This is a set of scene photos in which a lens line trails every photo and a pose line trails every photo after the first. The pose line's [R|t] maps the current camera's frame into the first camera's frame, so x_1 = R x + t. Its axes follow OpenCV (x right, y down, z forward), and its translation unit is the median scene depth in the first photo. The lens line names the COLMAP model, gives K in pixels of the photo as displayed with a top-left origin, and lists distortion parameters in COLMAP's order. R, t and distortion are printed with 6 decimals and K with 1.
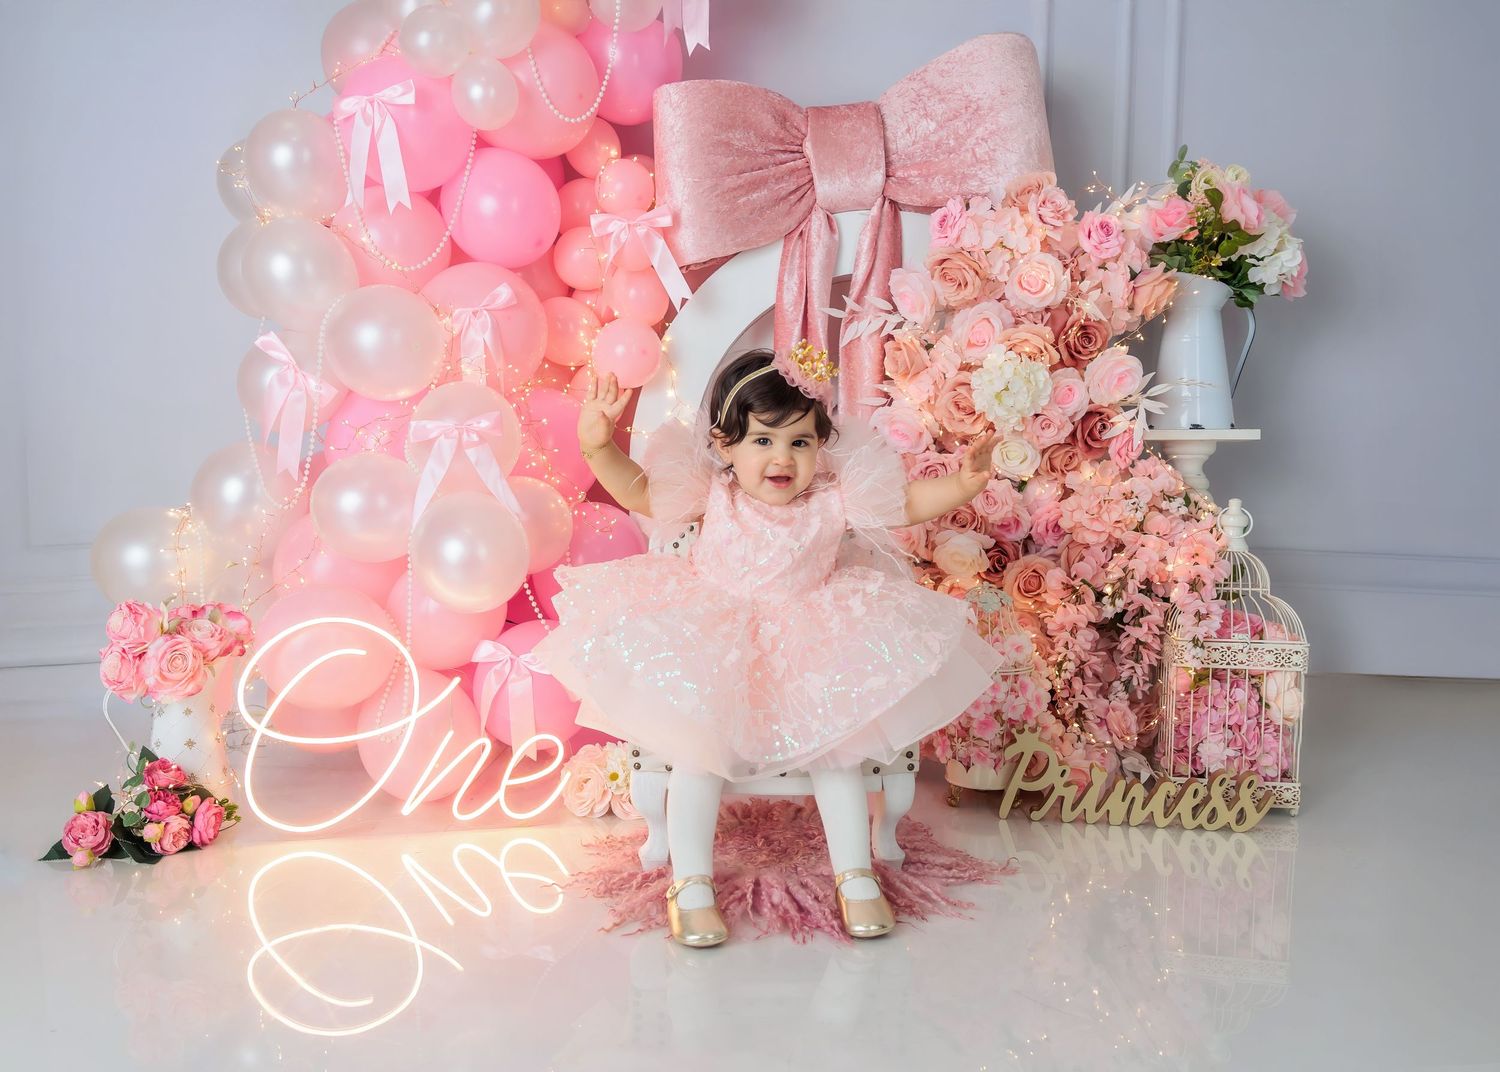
lens RADIAL K [[1206.8, 0, 750.0], [0, 1206.8, 536.0], [0, 0, 1]] dist [0.072229, -0.079695]
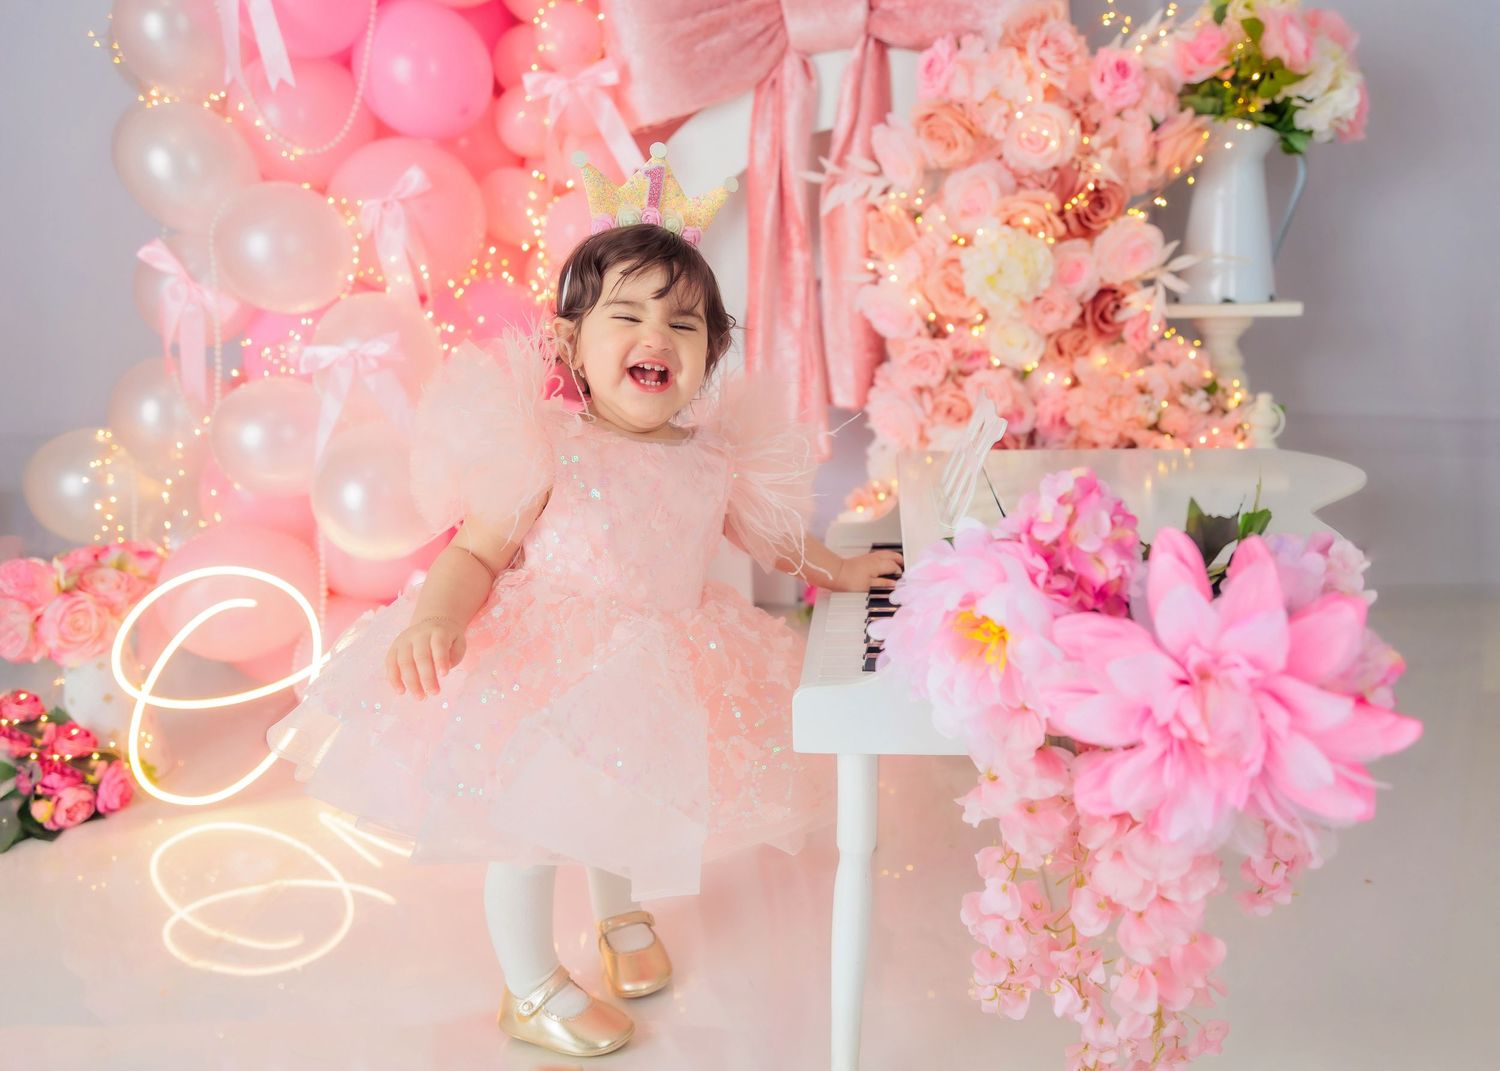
lens RADIAL K [[1206.8, 0, 750.0], [0, 1206.8, 535.5], [0, 0, 1]] dist [0.072229, -0.079695]
pose [[0.997542, -0.015838, -0.068261, 0.085690], [0.026431, 0.987215, 0.157189, -0.072300], [0.064898, -0.158607, 0.985207, 0.099133]]
